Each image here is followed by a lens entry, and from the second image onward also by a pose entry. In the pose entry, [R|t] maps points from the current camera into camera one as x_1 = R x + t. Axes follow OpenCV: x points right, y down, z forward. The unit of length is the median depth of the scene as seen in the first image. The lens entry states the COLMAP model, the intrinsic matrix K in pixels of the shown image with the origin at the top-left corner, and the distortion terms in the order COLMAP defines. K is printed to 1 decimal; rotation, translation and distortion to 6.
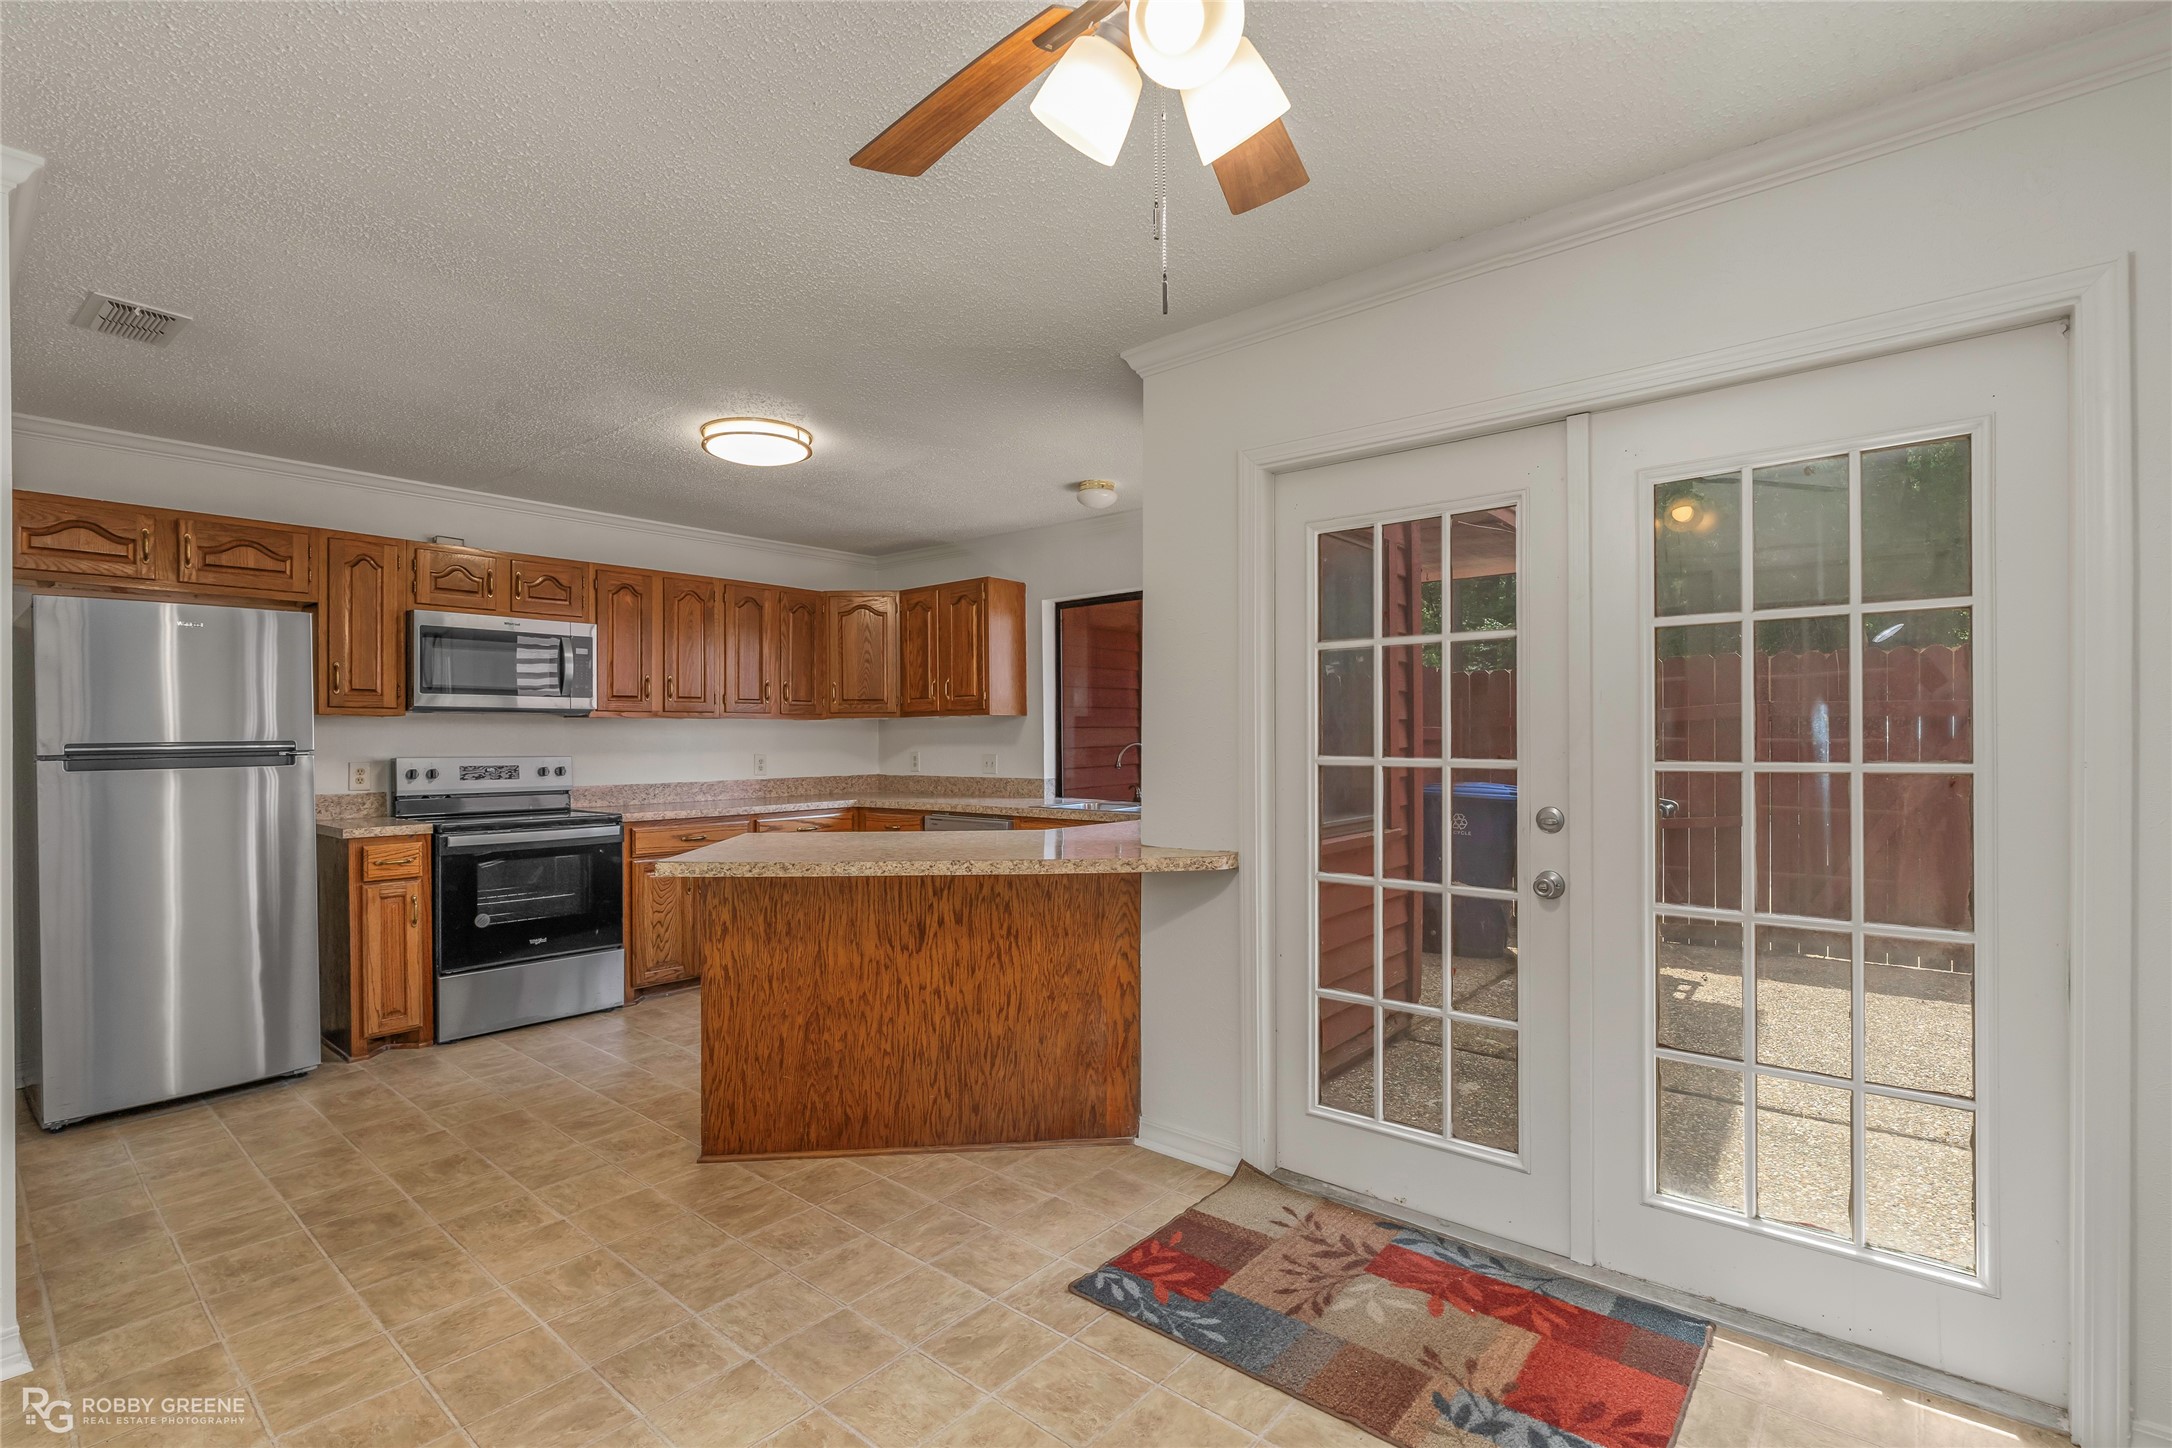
lens RADIAL K [[990.0, 0, 1090.1], [0, 990.0, 738.0], [0, 0, 1]] dist [-0.005698, 0.001967]
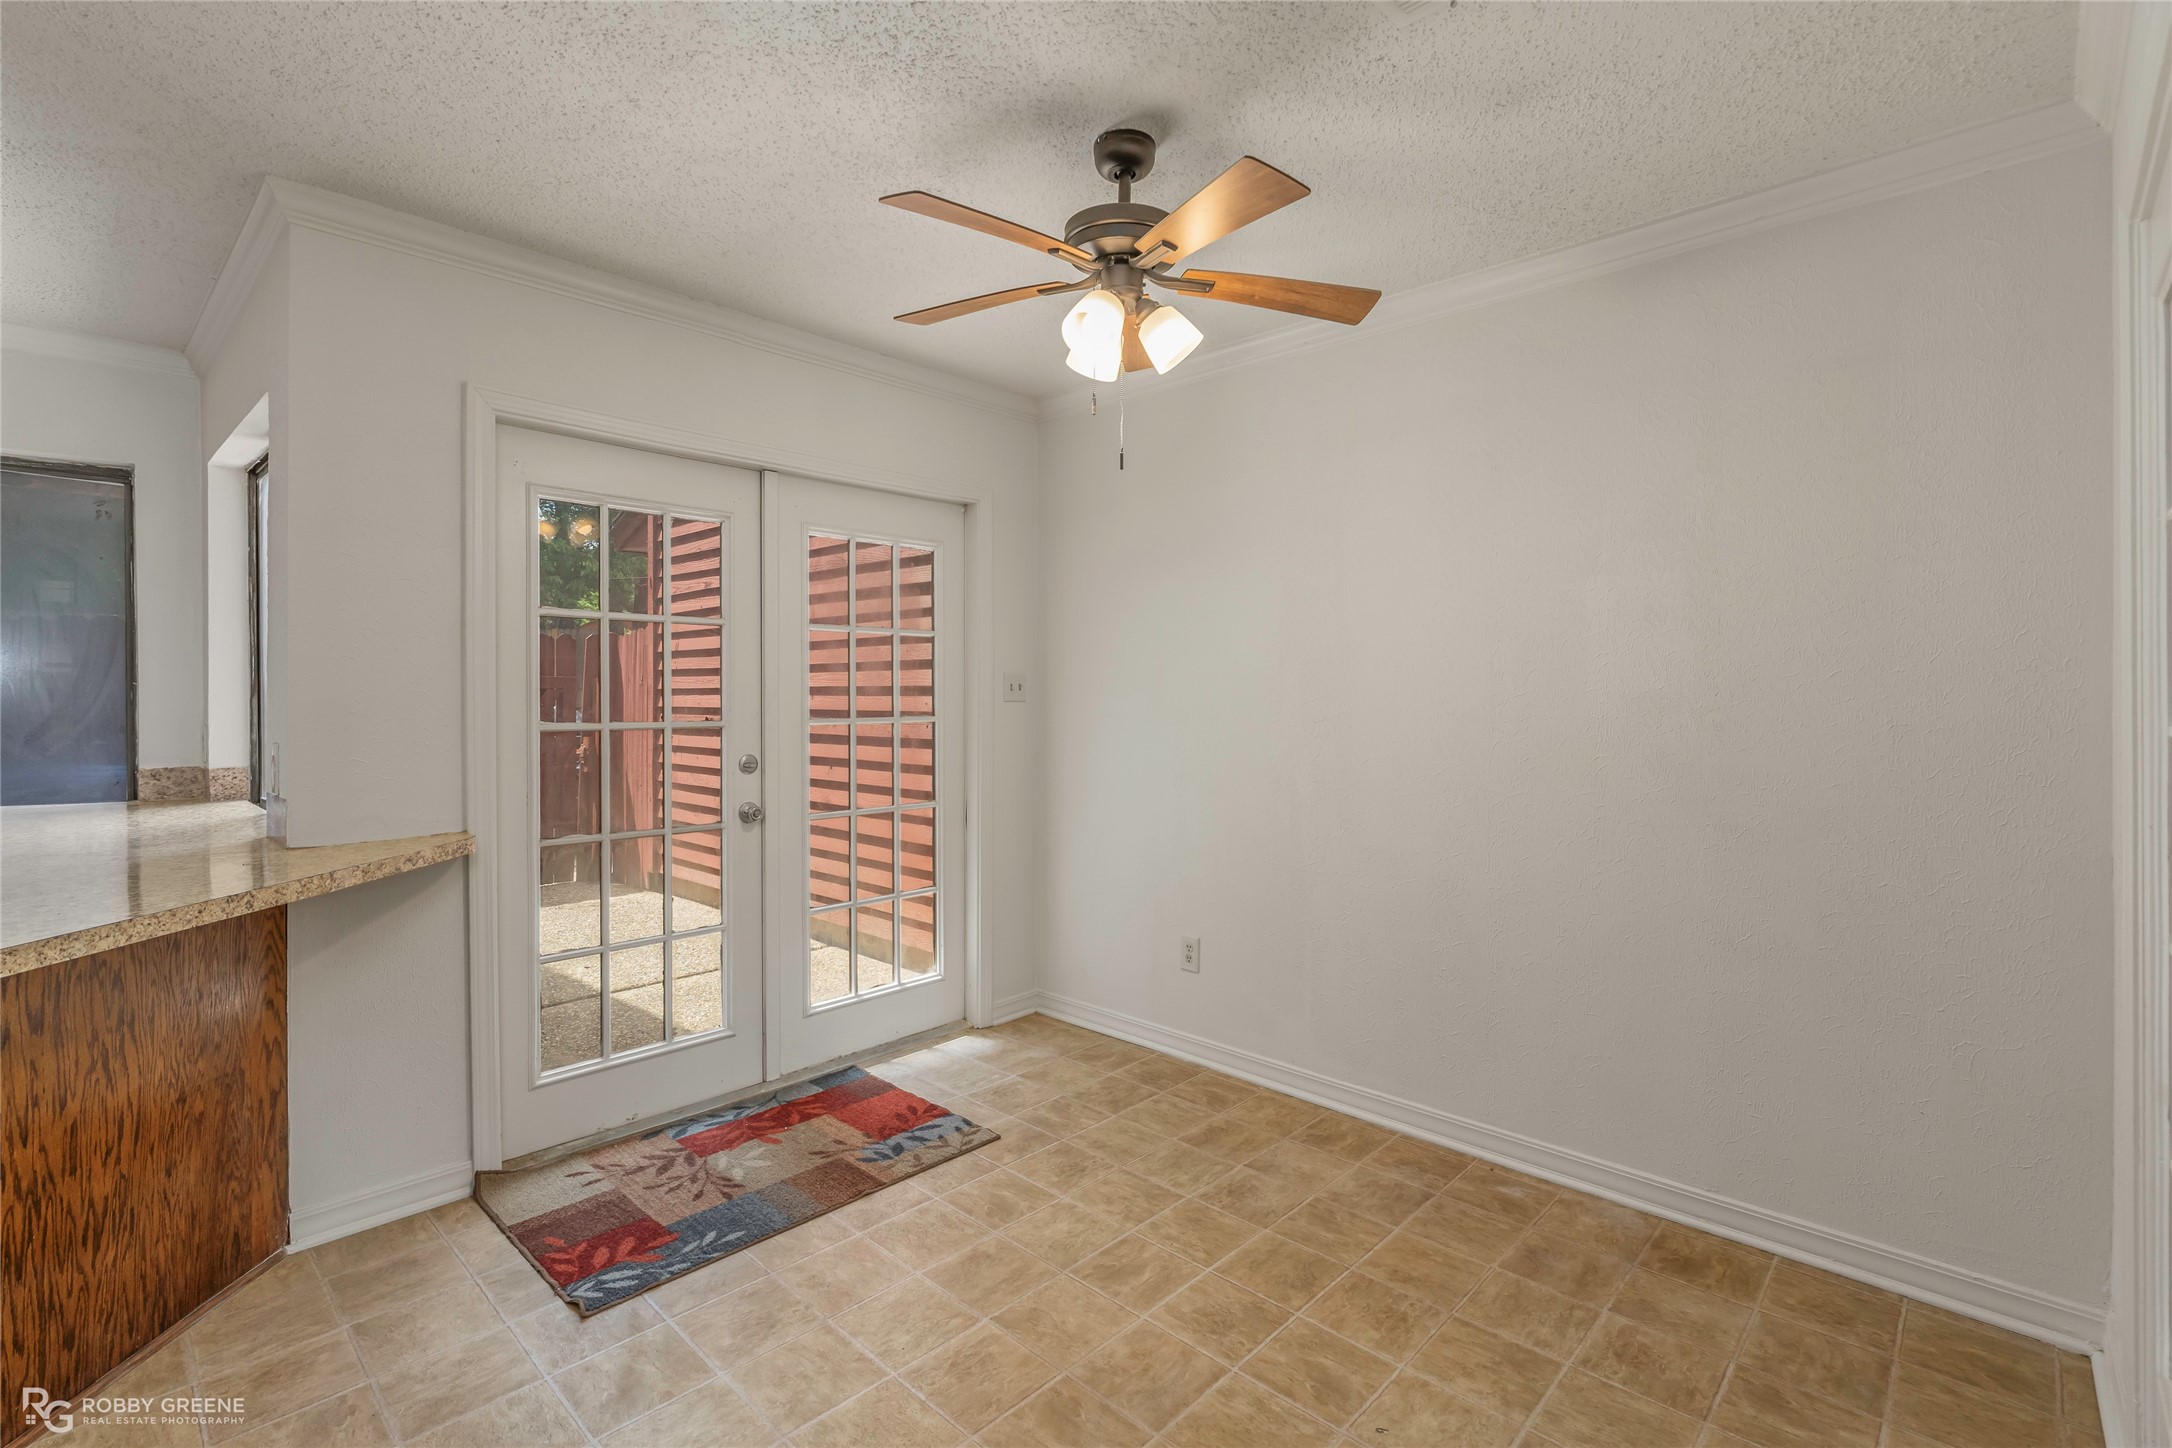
lens RADIAL K [[990.0, 0, 1086.9], [0, 990.0, 695.6], [0, 0, 1]] dist [-0.005698, 0.001967]
pose [[0.055643, 0.005379, 0.998436, -0.511855], [0.003825, 0.999977, -0.005600, -0.000002], [-0.998443, 0.004130, 0.055621, 0.281031]]
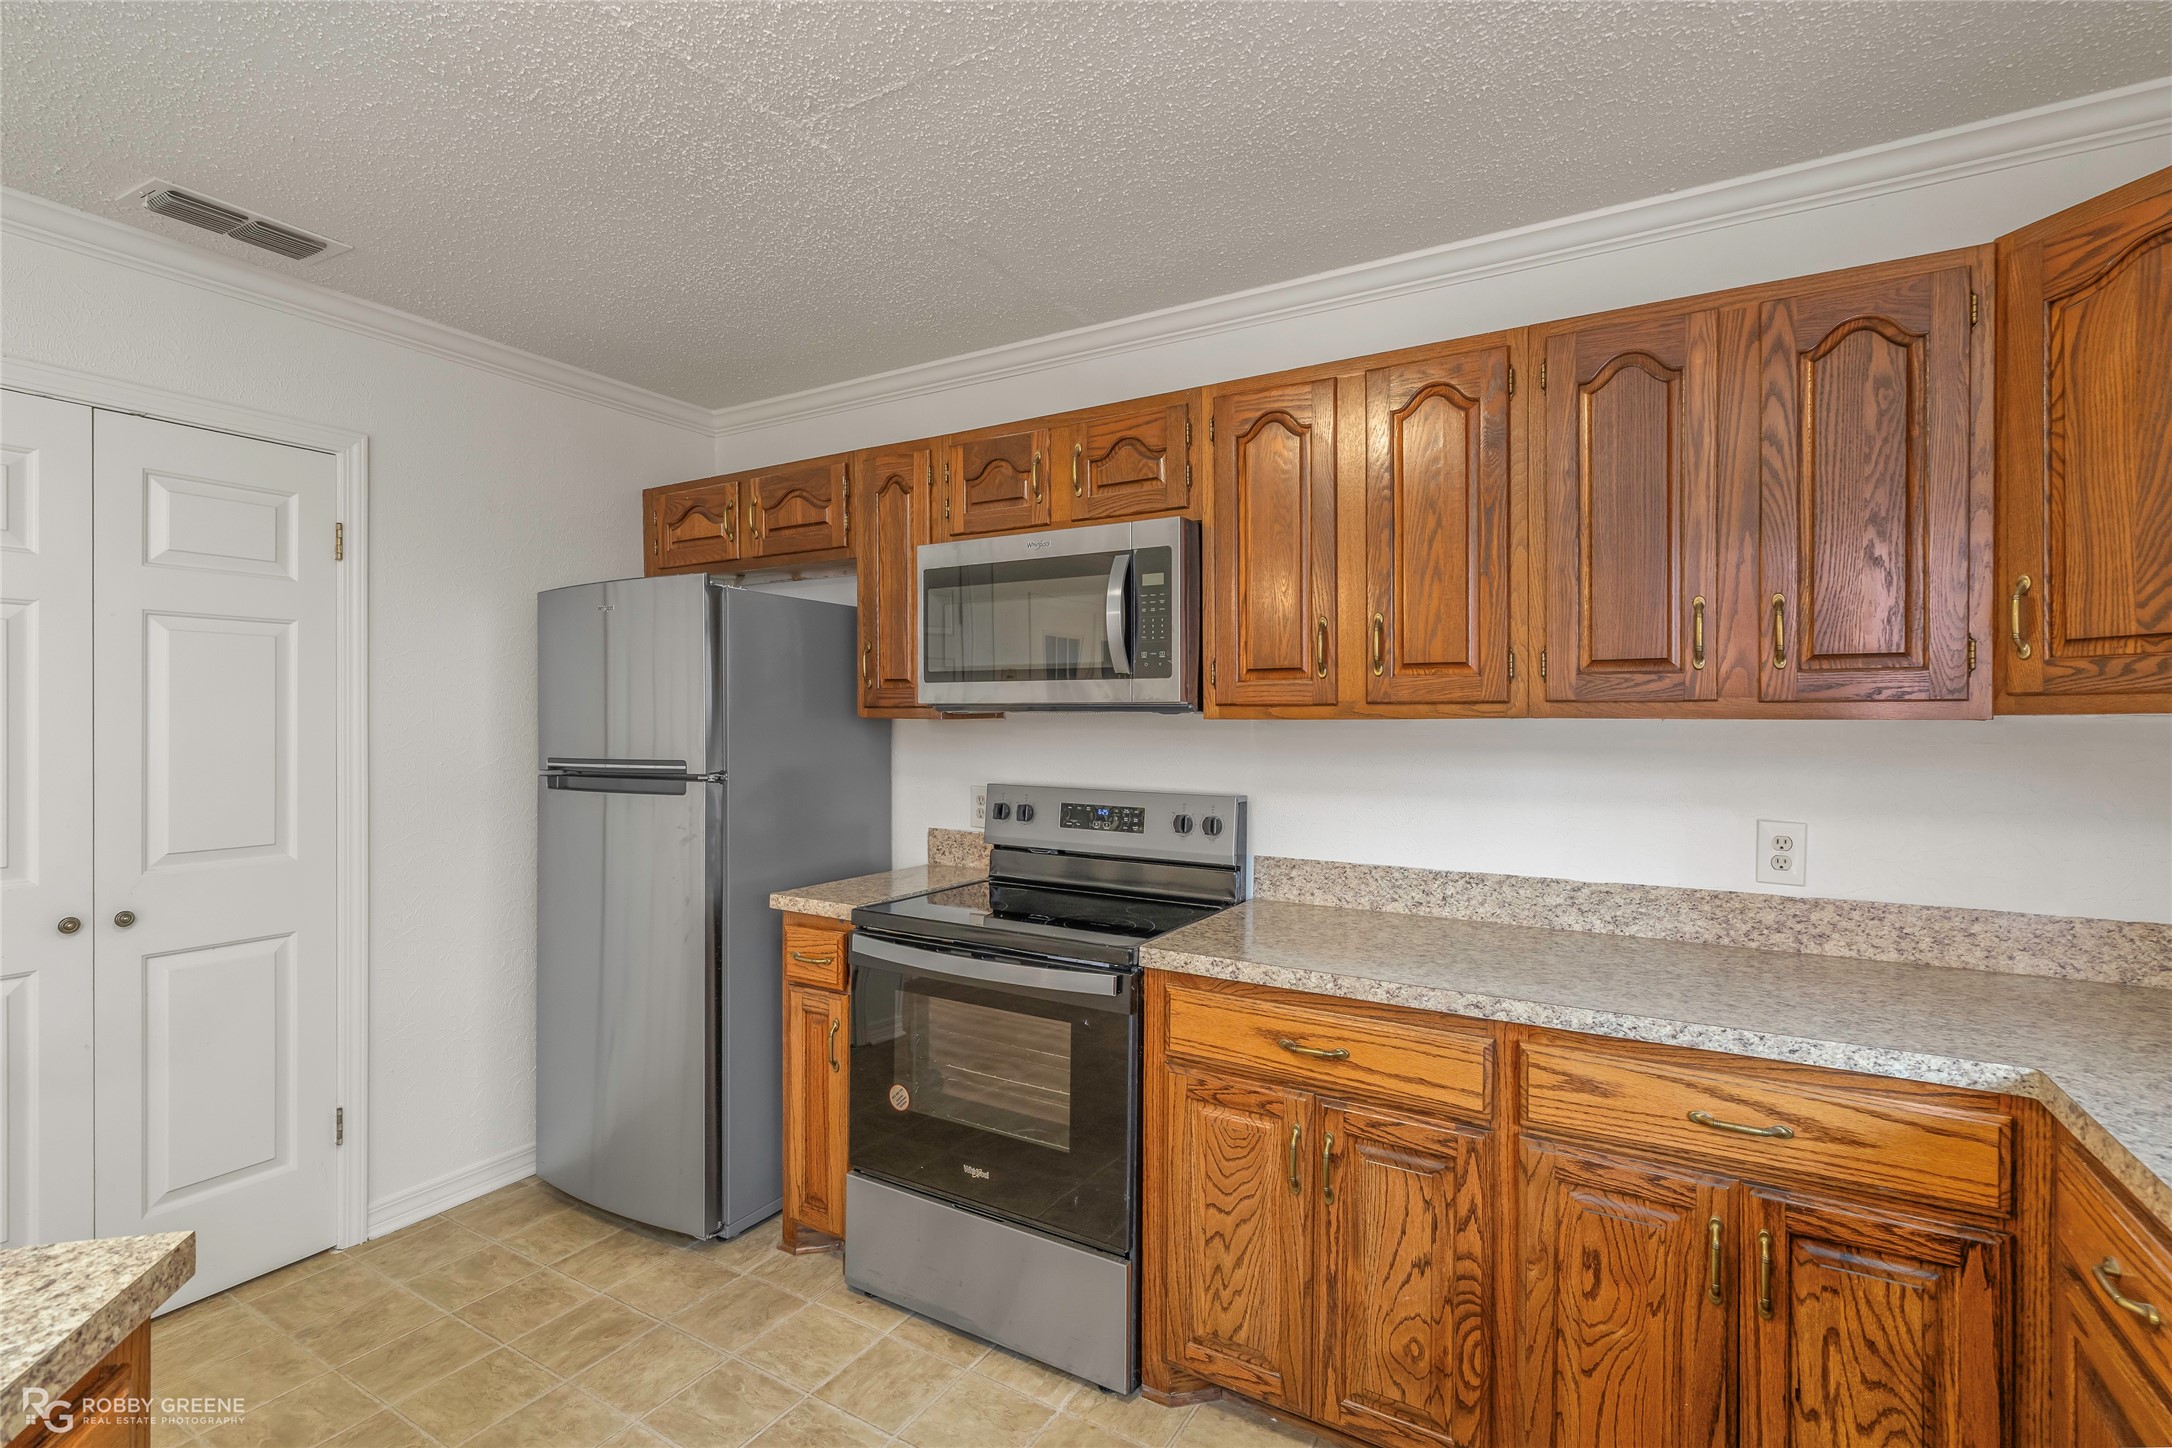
lens RADIAL K [[990.0, 0, 1093.1], [0, 990.0, 719.5], [0, 0, 1]] dist [-0.005698, 0.001967]
pose [[0.169801, 0.008009, -0.985446, -0.065269], [-0.004476, 0.999963, 0.007356, -0.029411], [0.985468, 0.003162, 0.169831, 1.067550]]
